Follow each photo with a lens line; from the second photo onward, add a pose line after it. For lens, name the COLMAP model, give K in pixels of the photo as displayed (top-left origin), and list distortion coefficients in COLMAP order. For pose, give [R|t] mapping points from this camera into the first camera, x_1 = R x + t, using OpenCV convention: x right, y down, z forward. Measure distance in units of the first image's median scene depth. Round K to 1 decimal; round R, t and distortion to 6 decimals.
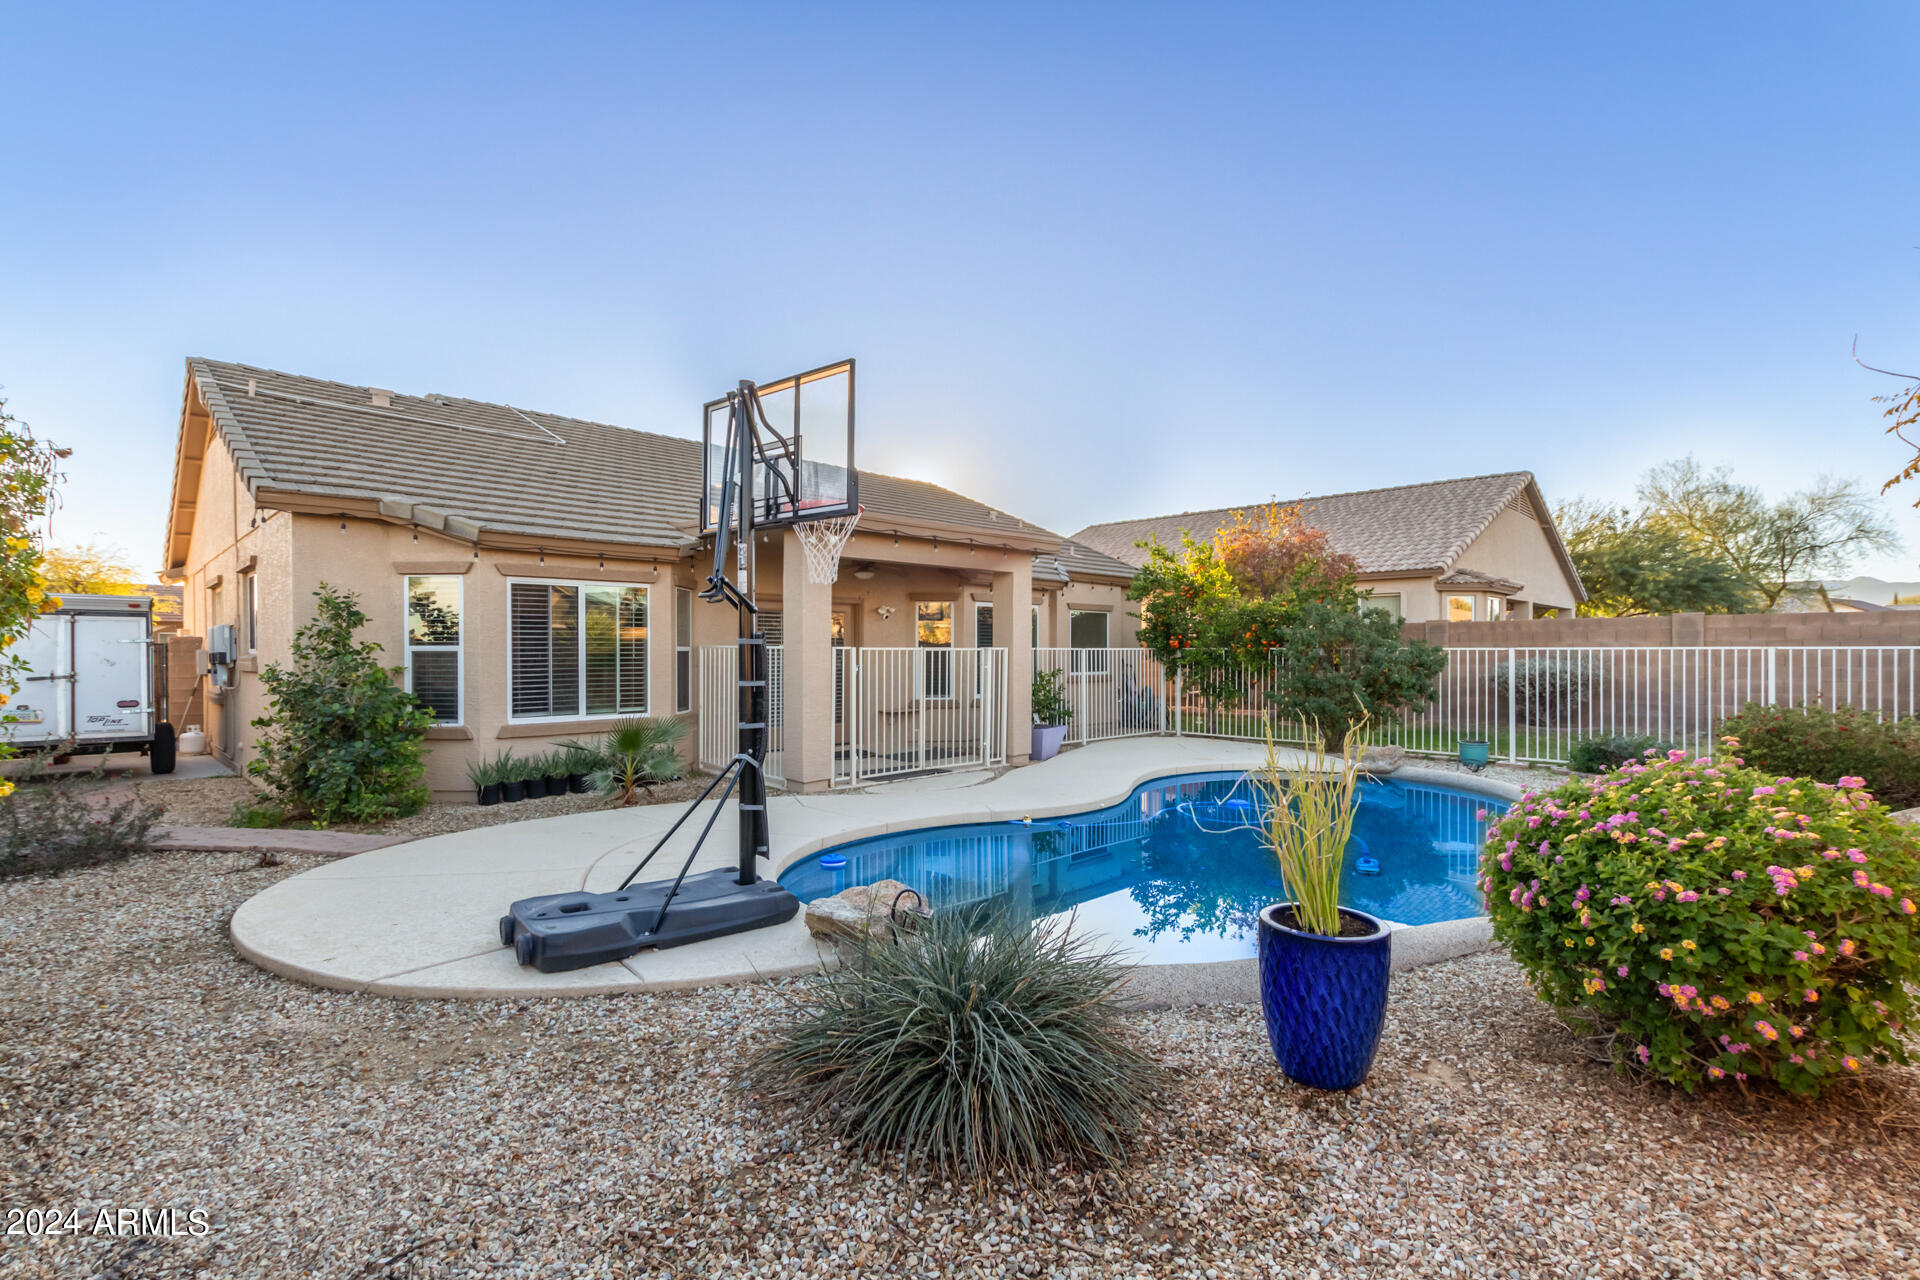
lens RADIAL K [[882.1, 0, 947.5], [0, 882.1, 652.3], [0, 0, 1]] dist [0.002975, 0.000361]
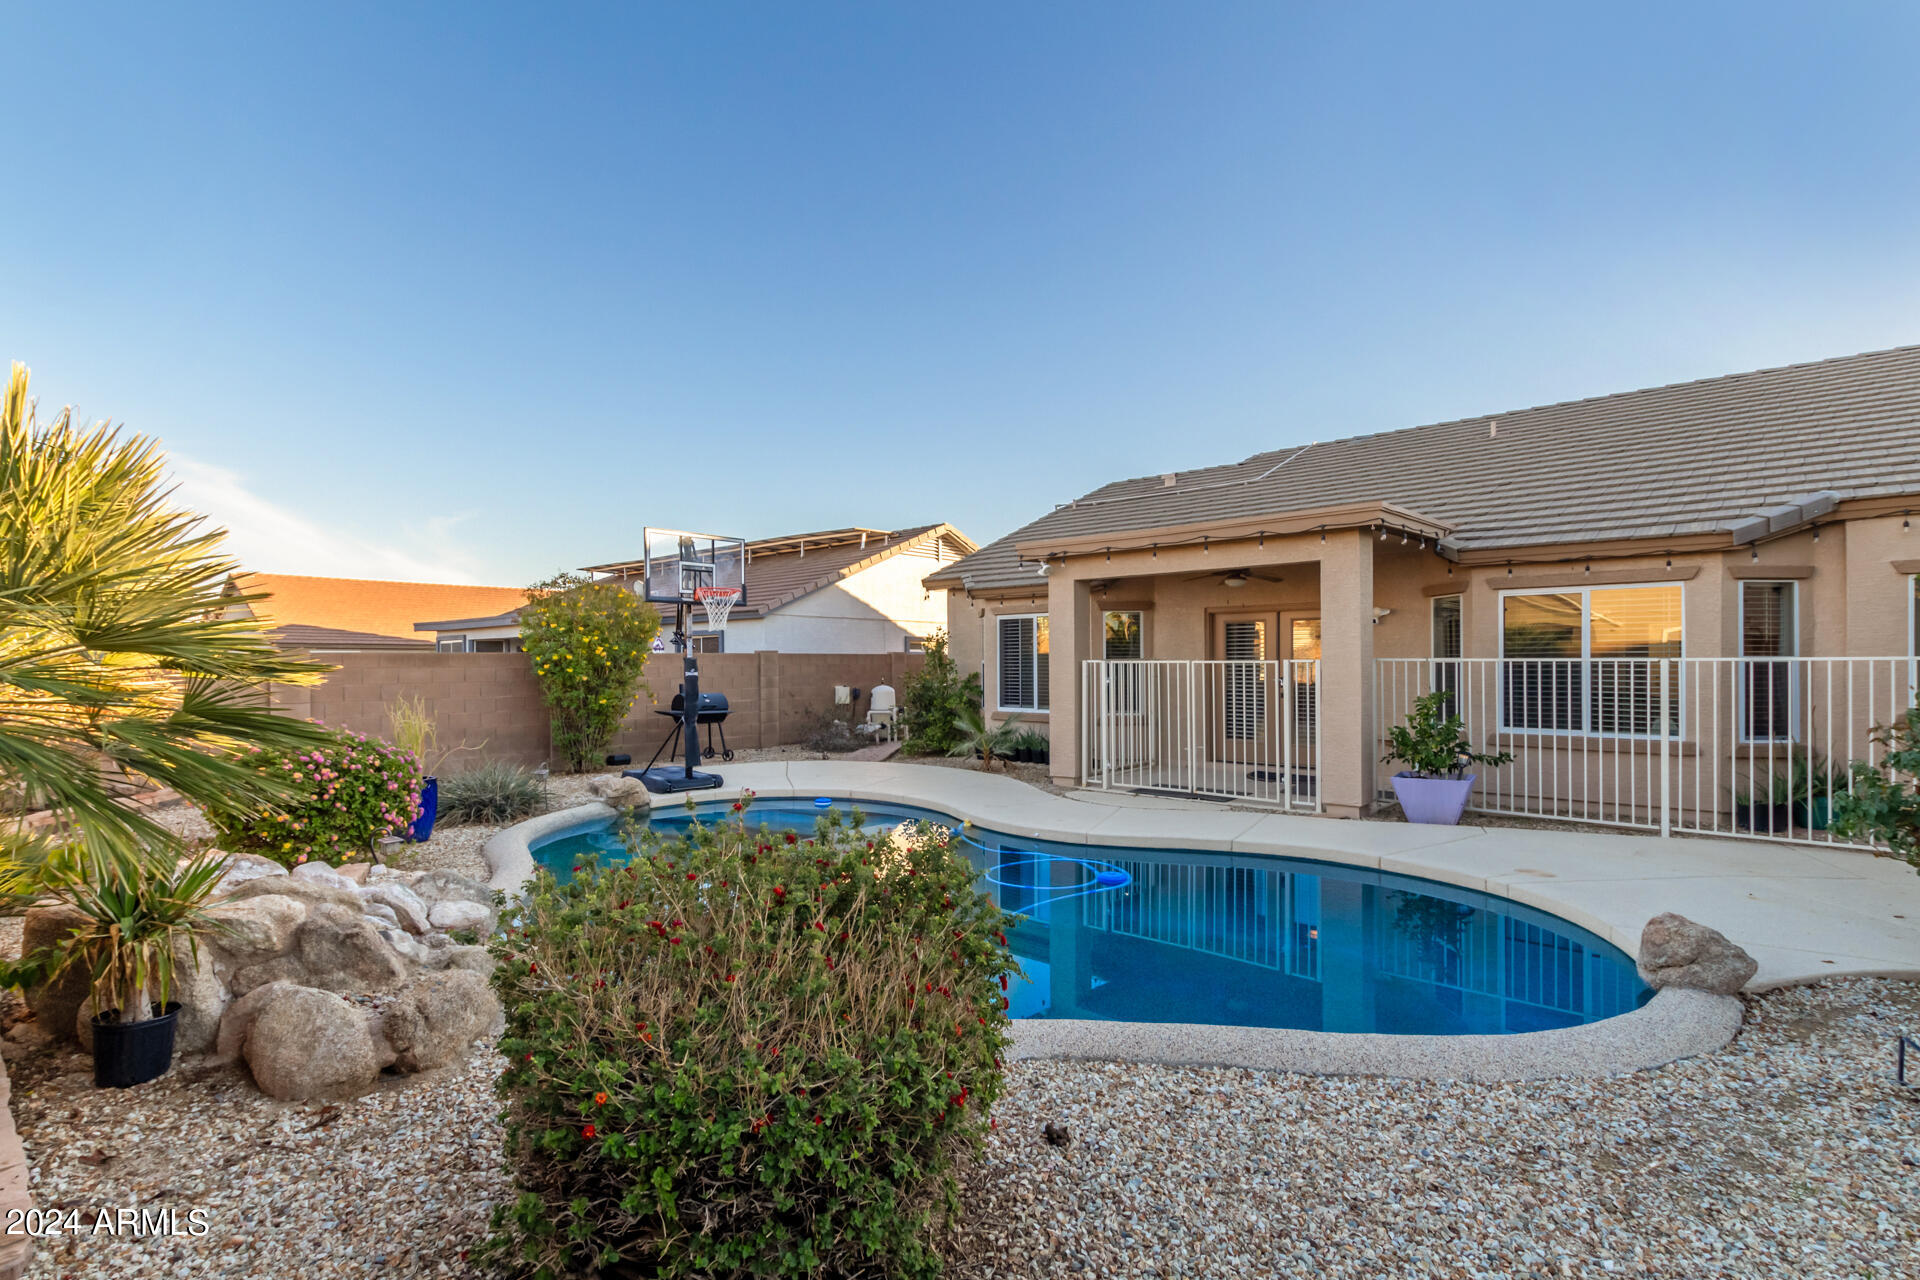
lens RADIAL K [[882.1, 0, 947.5], [0, 882.1, 652.3], [0, 0, 1]] dist [0.002975, 0.000361]
pose [[0.101901, -0.006685, -0.994772, 0.947418], [0.000504, 0.999978, -0.006668, -0.010215], [0.994794, 0.000178, 0.101902, 0.695892]]
